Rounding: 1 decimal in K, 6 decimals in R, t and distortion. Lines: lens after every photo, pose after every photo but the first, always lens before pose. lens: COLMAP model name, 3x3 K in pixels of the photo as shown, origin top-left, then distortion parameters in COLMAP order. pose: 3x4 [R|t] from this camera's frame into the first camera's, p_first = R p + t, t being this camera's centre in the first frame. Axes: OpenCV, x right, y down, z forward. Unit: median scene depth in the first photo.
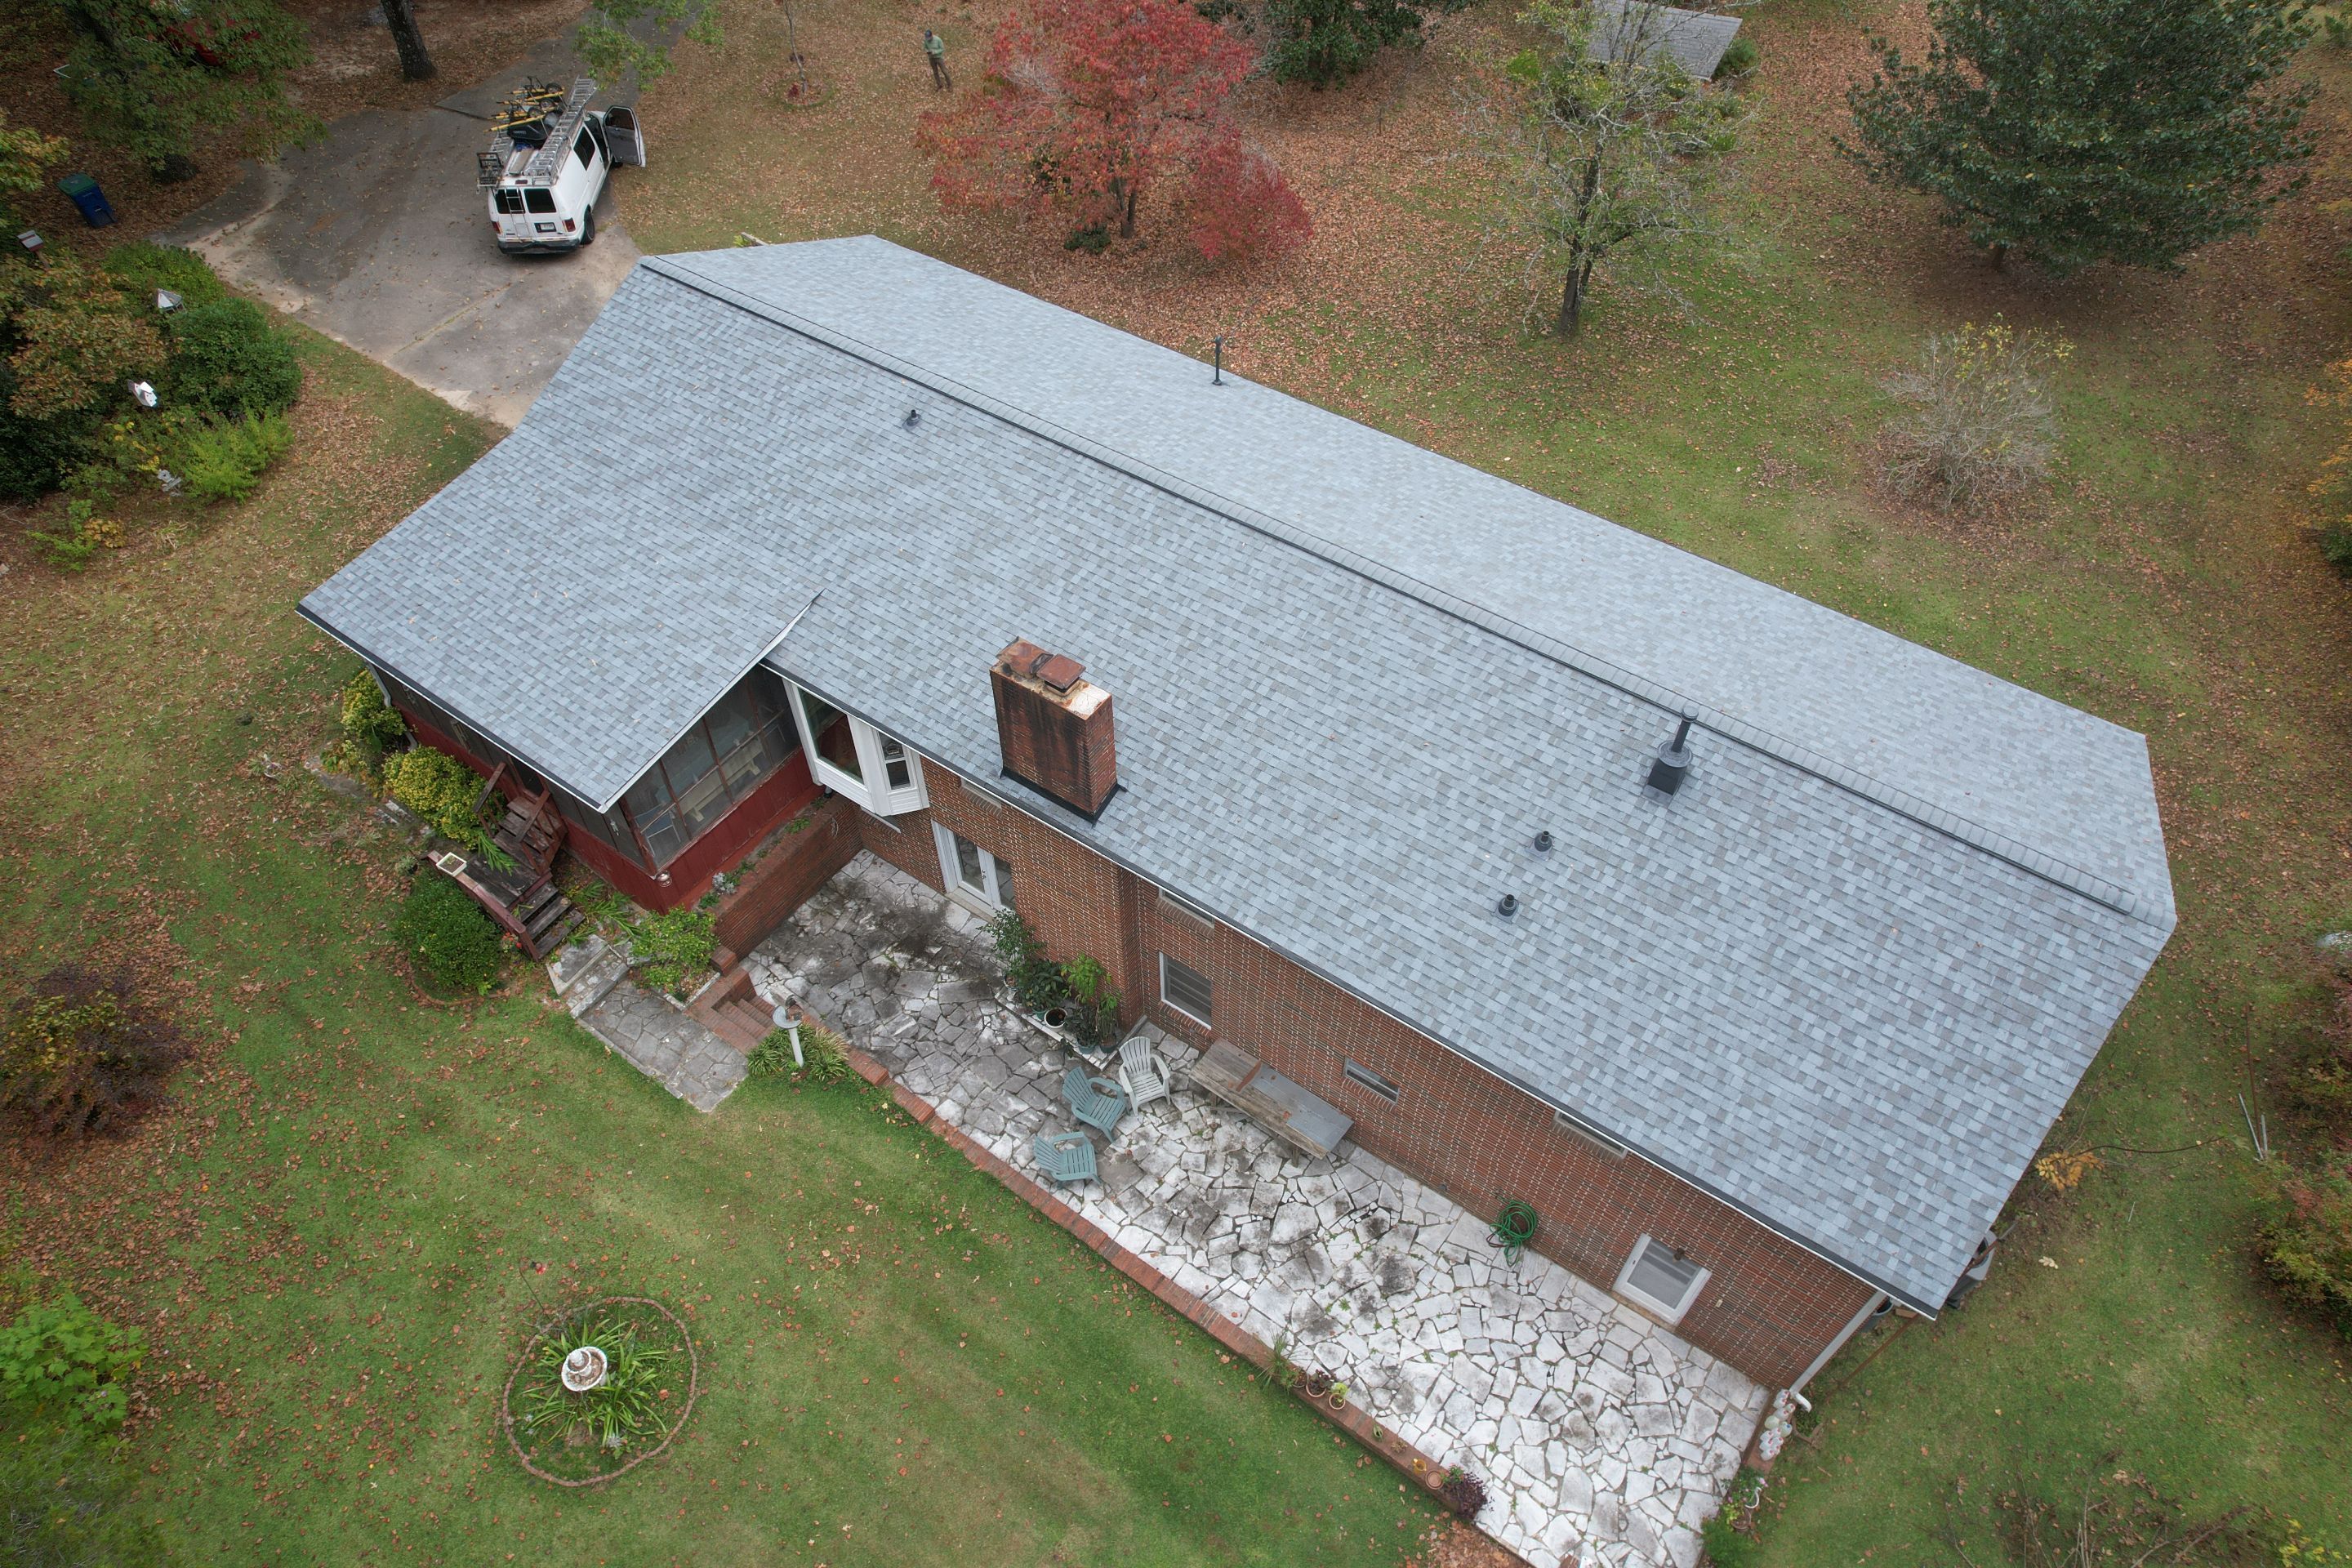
lens RADIAL K [[1507.5, 0, 1176.0], [0, 1507.5, 784.0], [0, 0, 1]] dist [-0.074907, 0.063855]
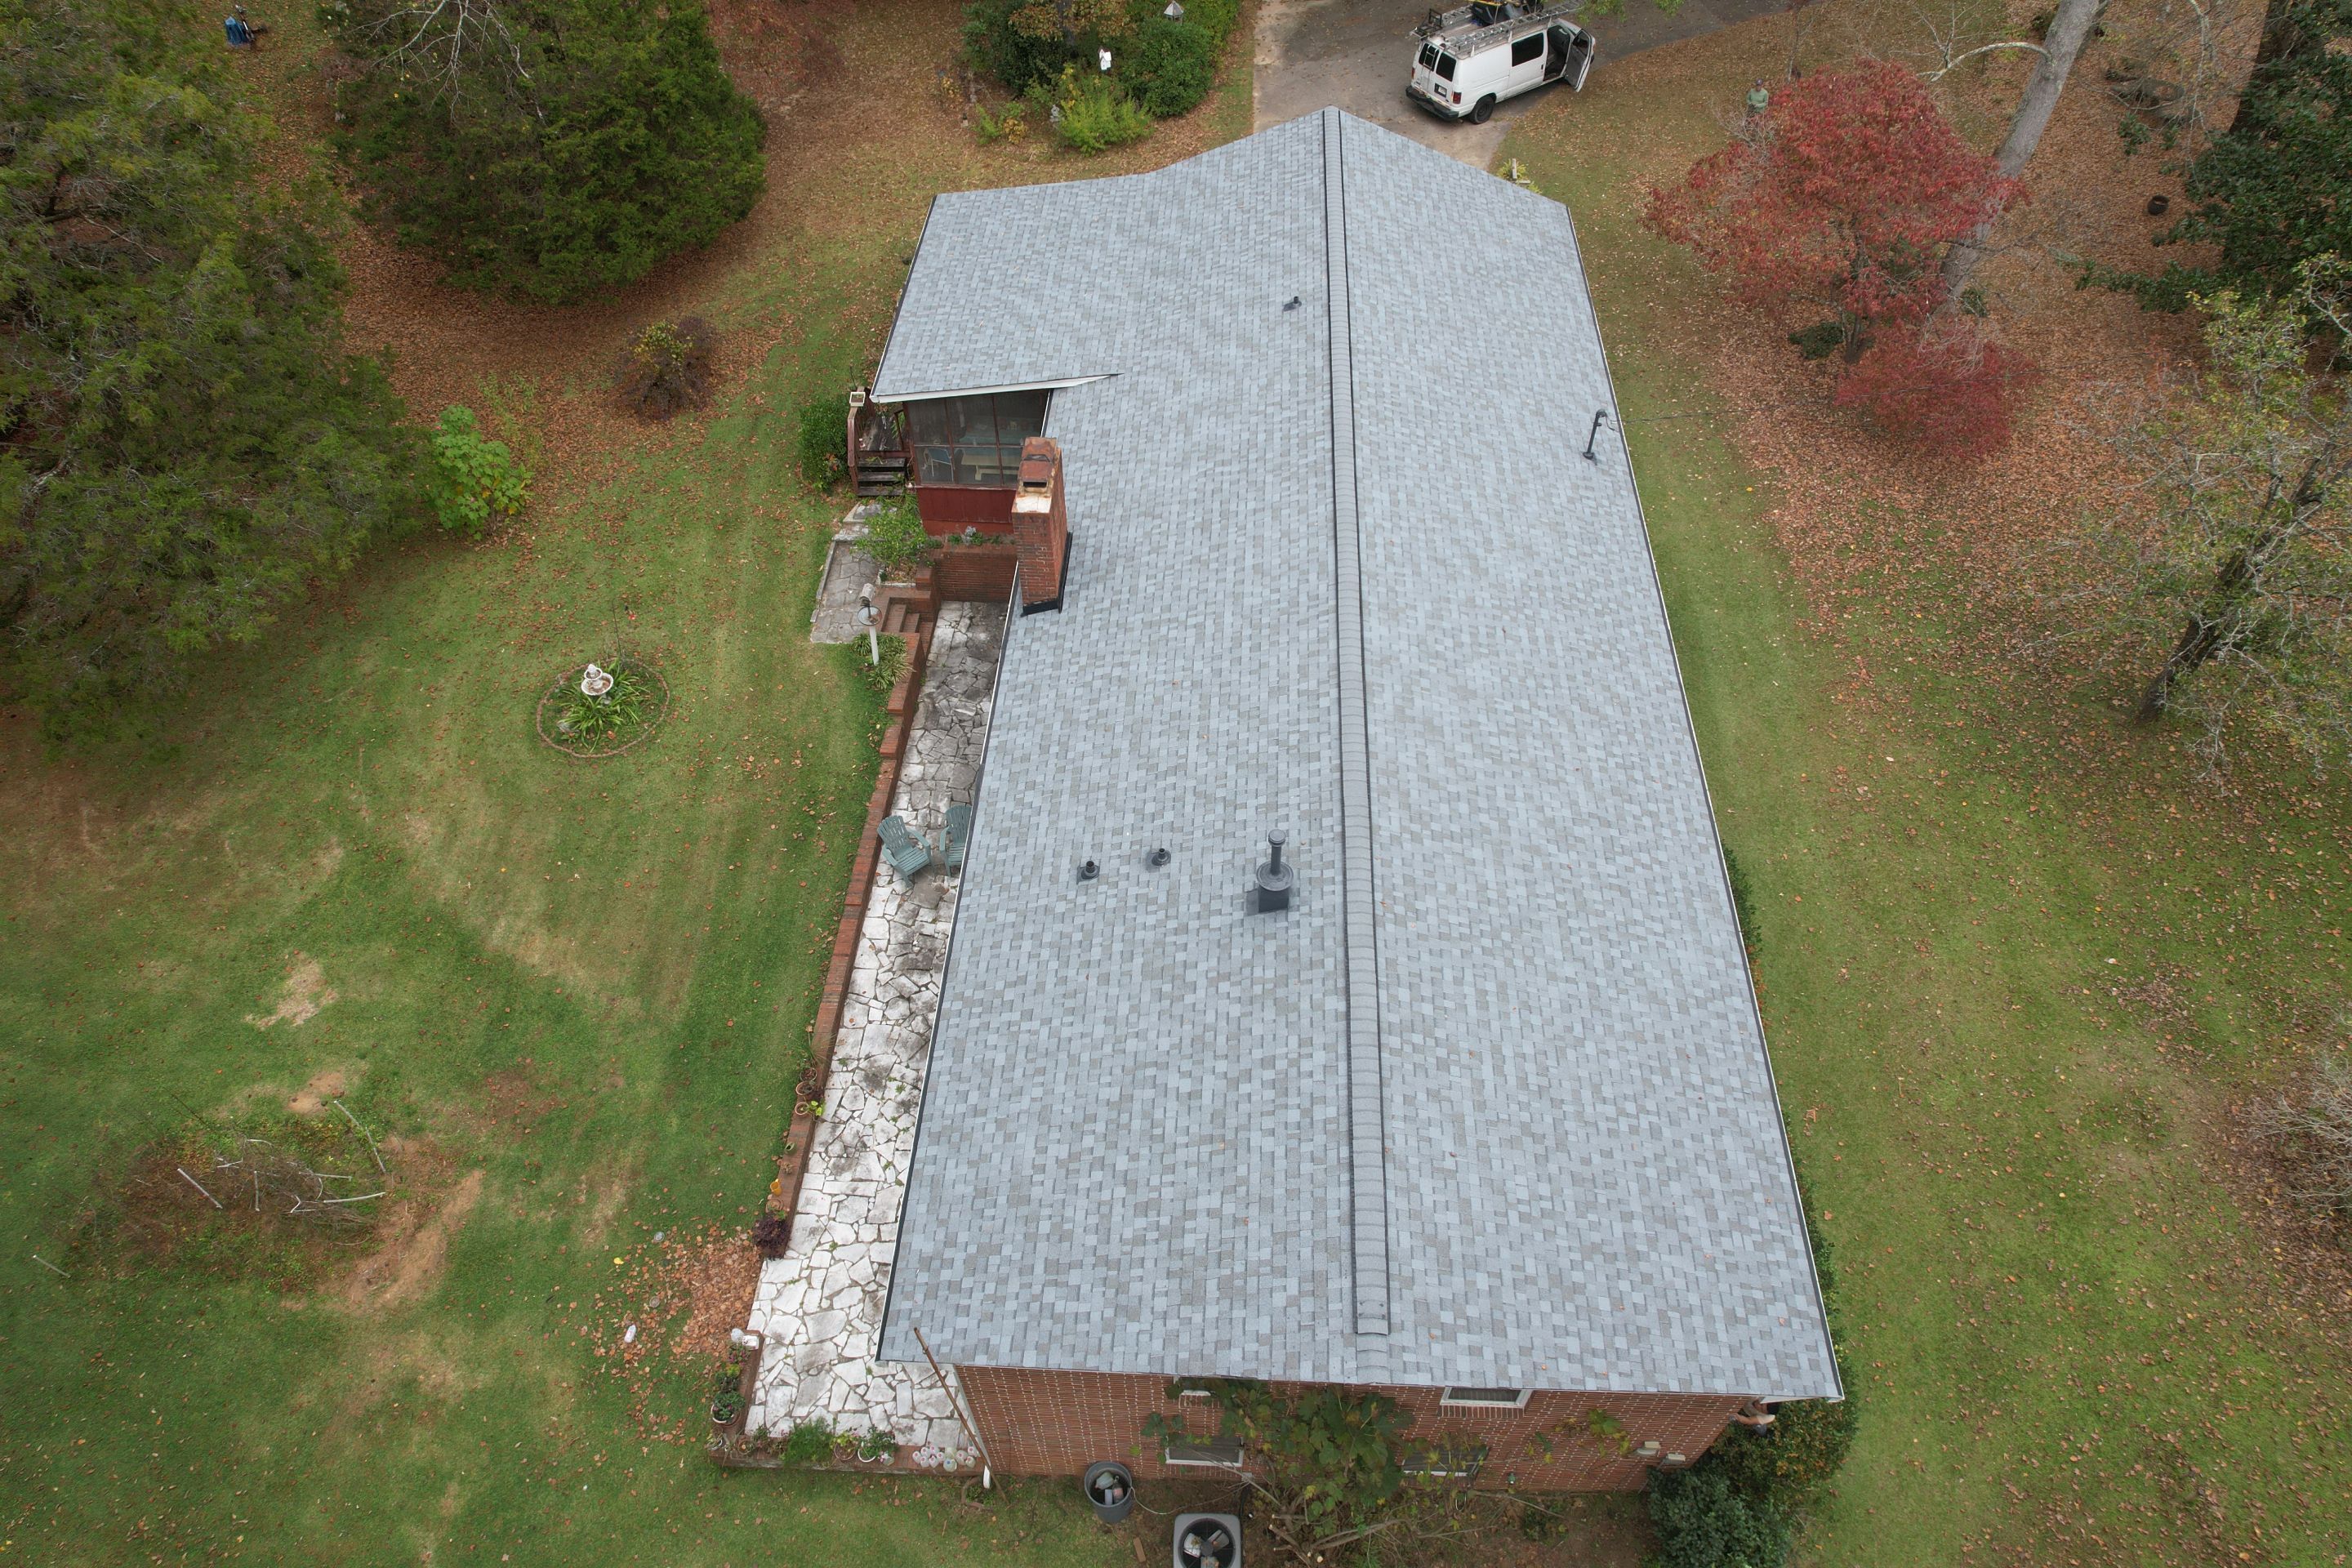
lens RADIAL K [[1499.3, 0, 1176.0], [0, 1499.3, 784.0], [0, 0, 1]] dist [-0.057886, 0.043119]
pose [[0.530678, 0.647926, -0.546418, 0.677148], [-0.639674, 0.729118, 0.243320, -0.219698], [0.556056, 0.220405, 0.801388, 0.165149]]
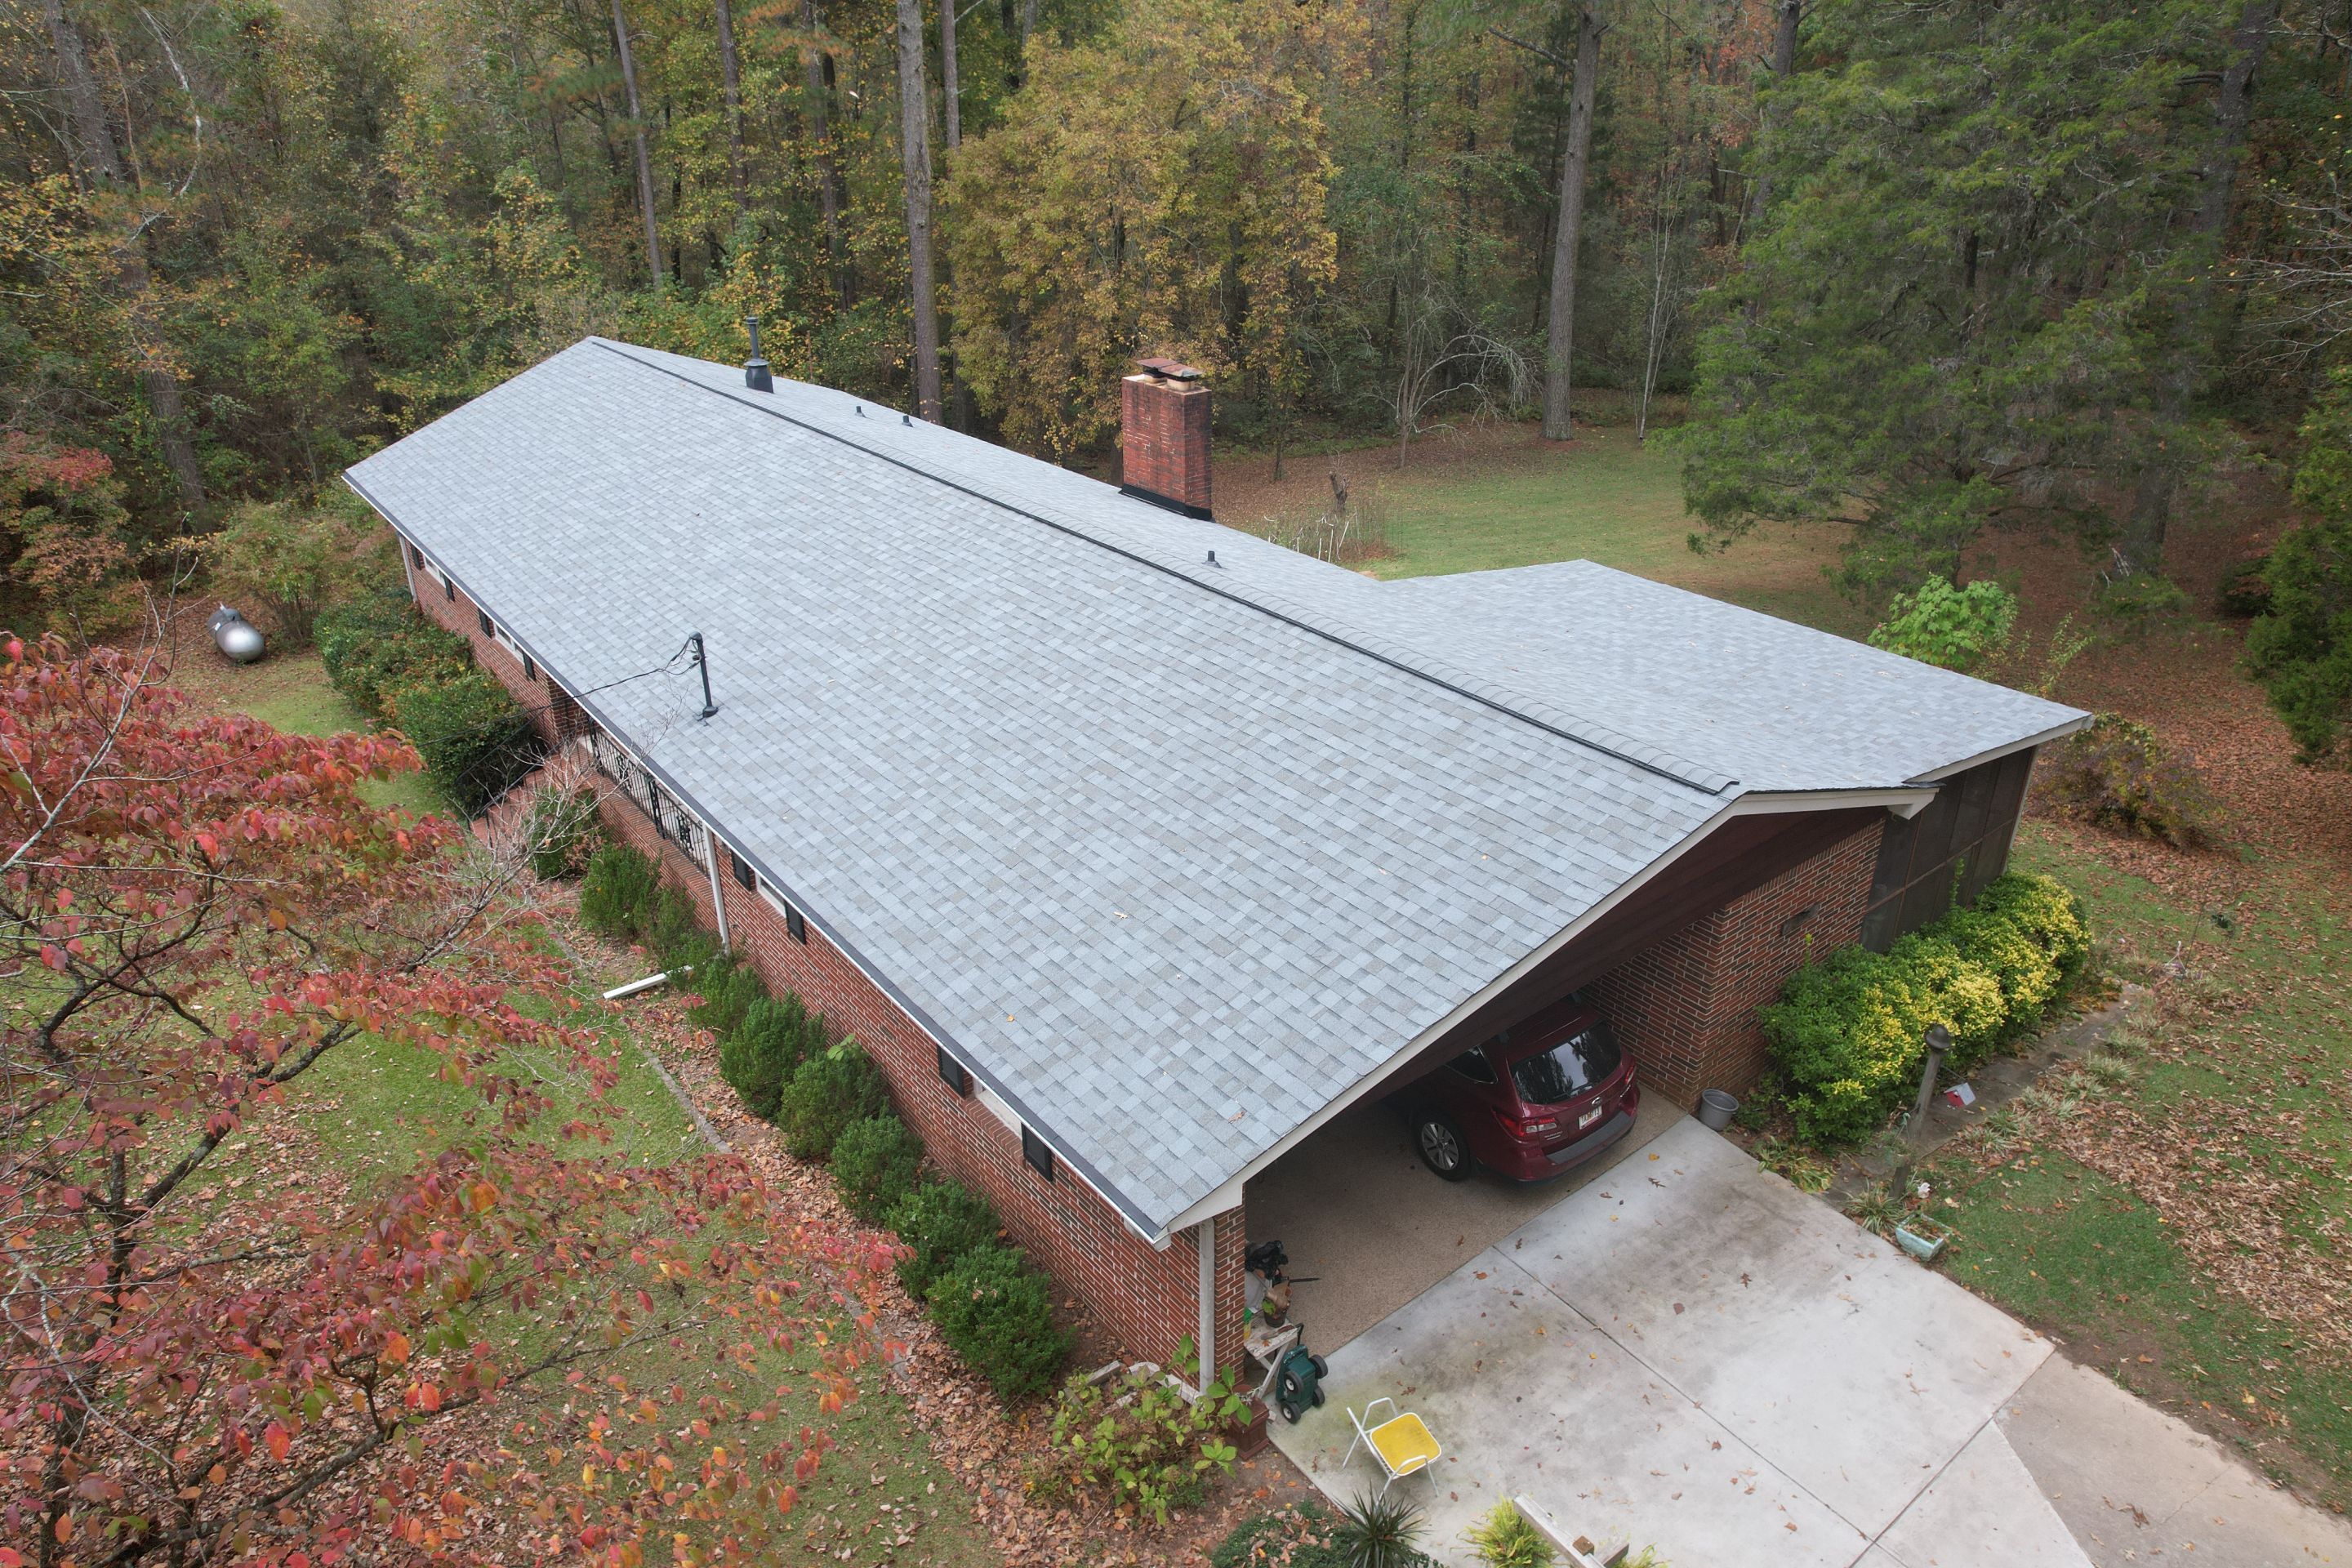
lens RADIAL K [[1507.5, 0, 1176.0], [0, 1507.5, 784.0], [0, 0, 1]] dist [-0.074907, 0.063855]
pose [[-0.955644, -0.116939, 0.270315, -0.401601], [0.232302, 0.264933, 0.935867, -0.978706], [-0.181055, 0.957150, -0.226016, 1.403689]]
